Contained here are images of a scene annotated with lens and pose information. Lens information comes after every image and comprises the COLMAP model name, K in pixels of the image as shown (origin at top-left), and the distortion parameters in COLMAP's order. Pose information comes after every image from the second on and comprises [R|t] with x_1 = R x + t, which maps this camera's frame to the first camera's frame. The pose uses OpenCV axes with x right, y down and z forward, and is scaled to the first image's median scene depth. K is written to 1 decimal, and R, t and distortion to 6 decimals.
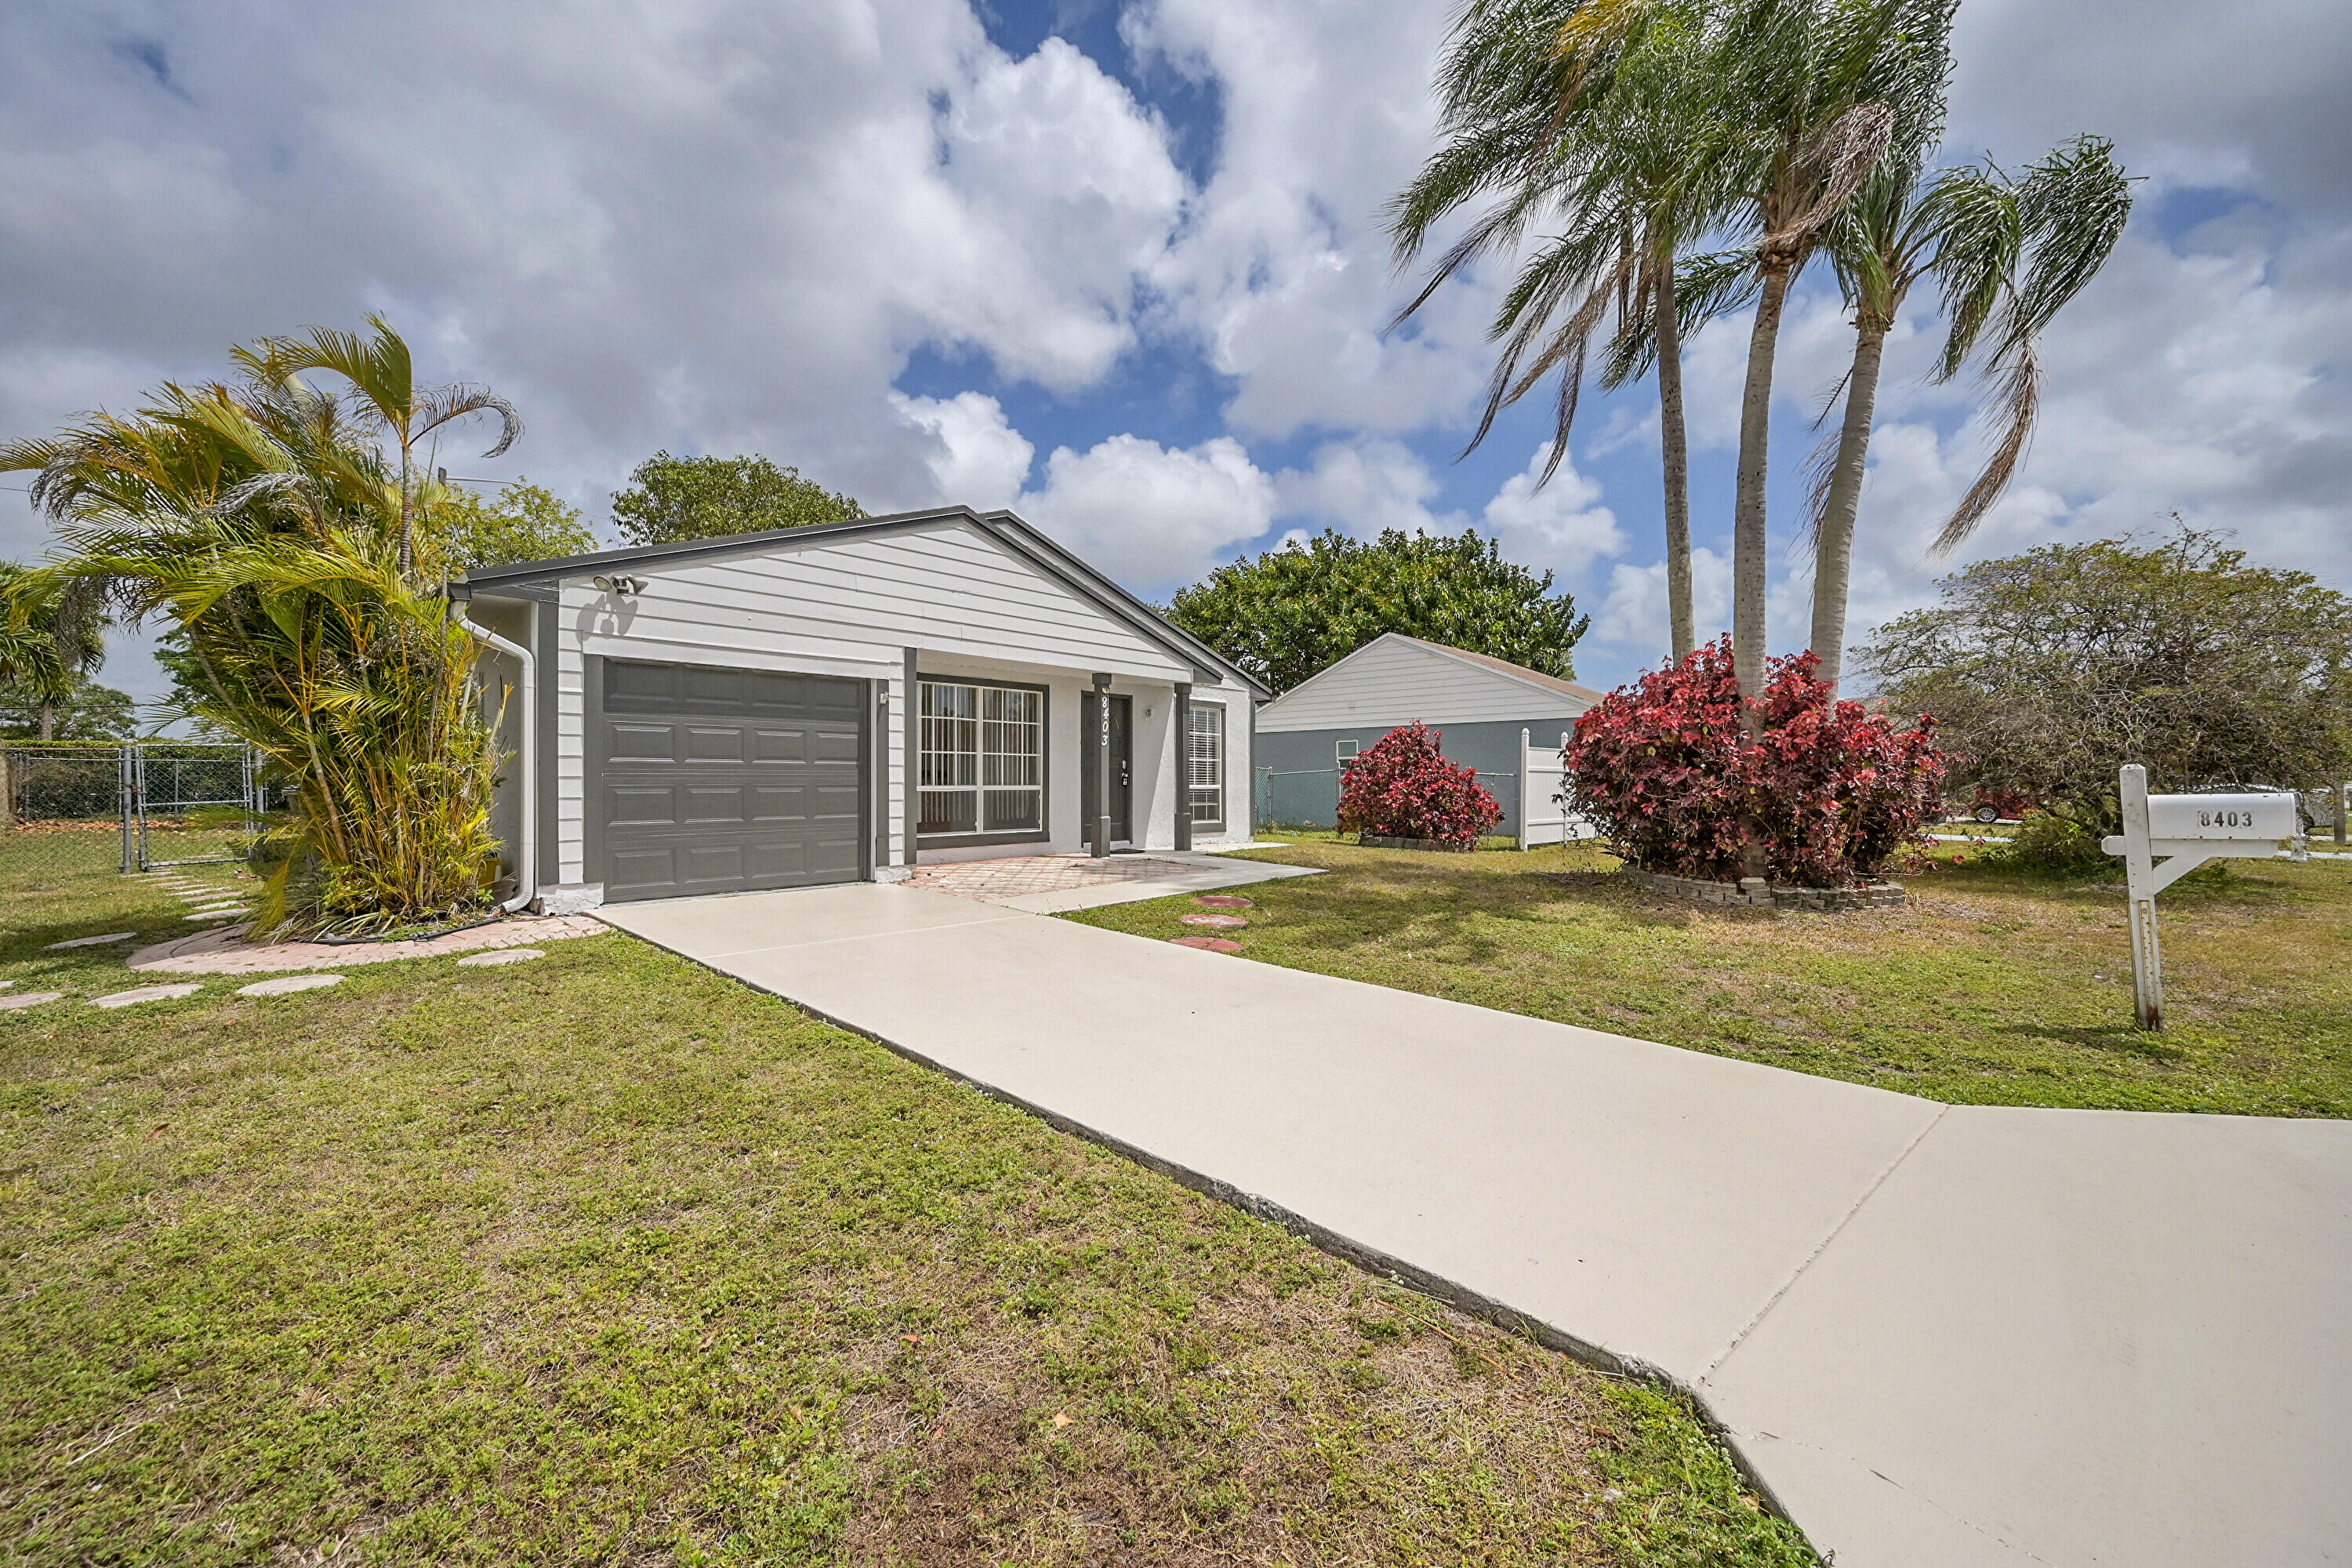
lens RADIAL K [[925.1, 0, 1183.4], [0, 925.1, 778.3], [0, 0, 1]] dist [0.000793, 0.000095]
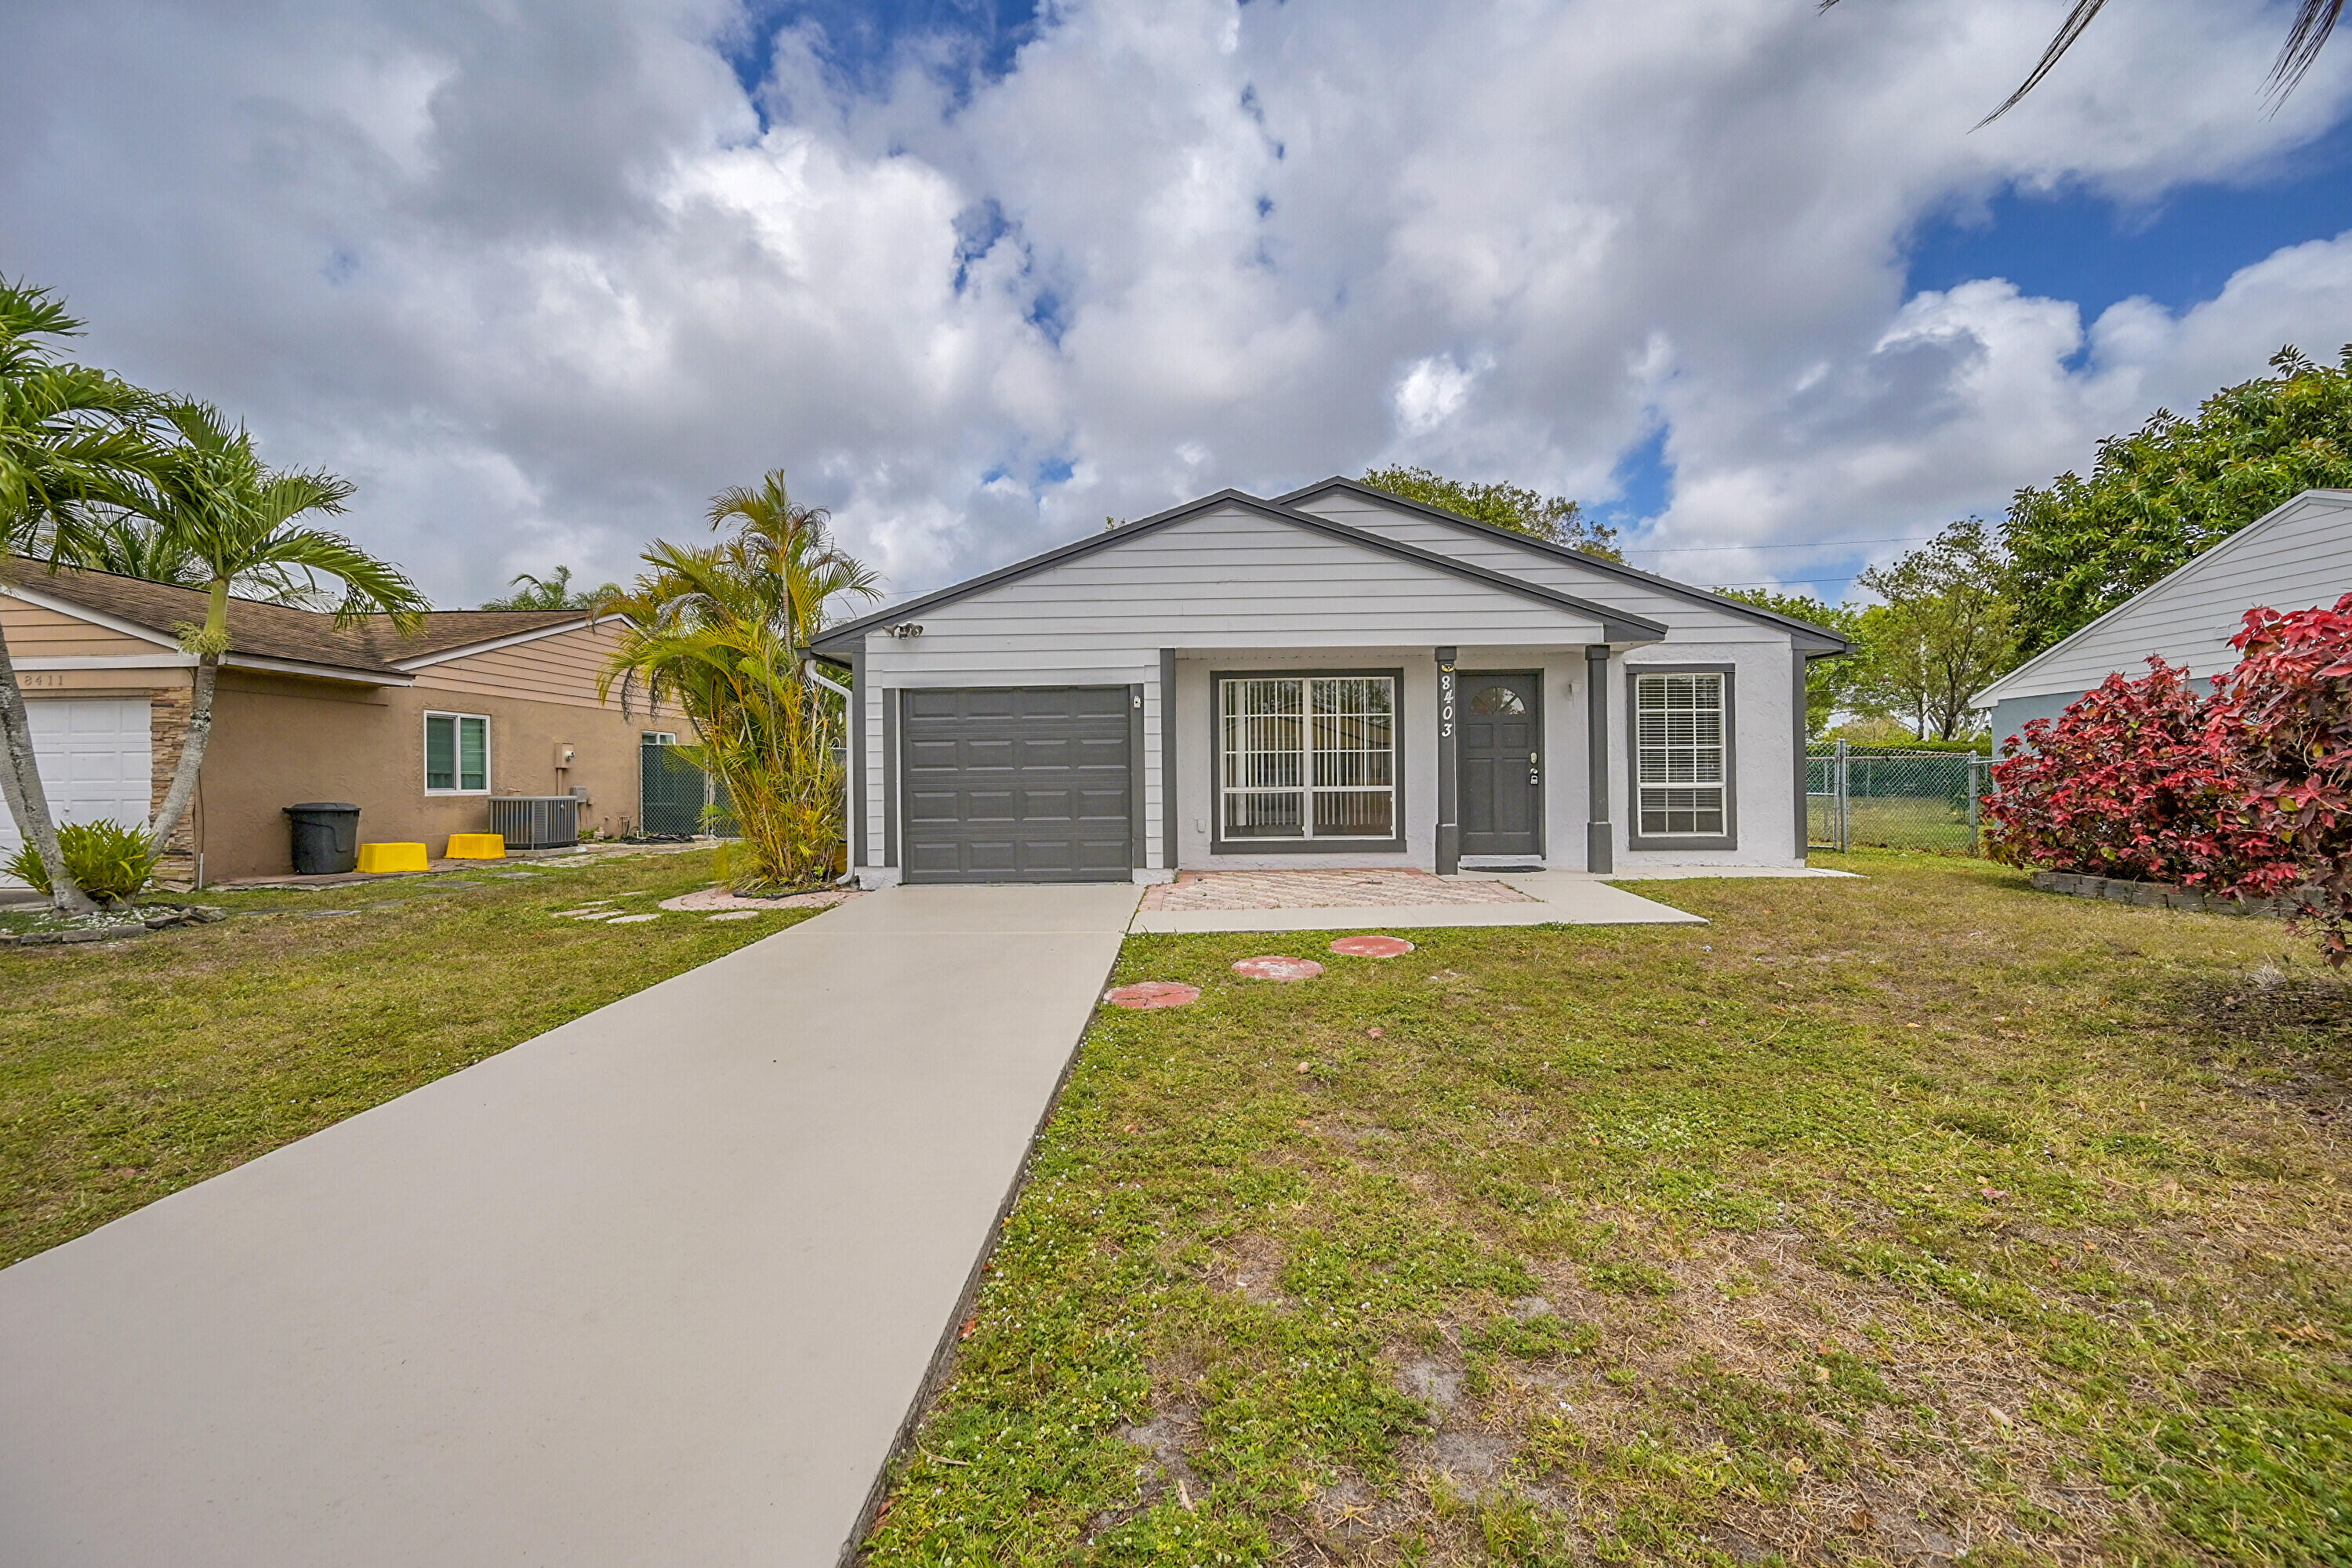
lens RADIAL K [[931.7, 0, 1180.8], [0, 931.7, 777.0], [0, 0, 1]] dist [0.006692, -0.000266]
pose [[0.652879, -0.012490, -0.757359, 0.418129], [0.014962, 0.999882, -0.003591, -0.000172], [0.757314, -0.008987, 0.652989, 0.324526]]
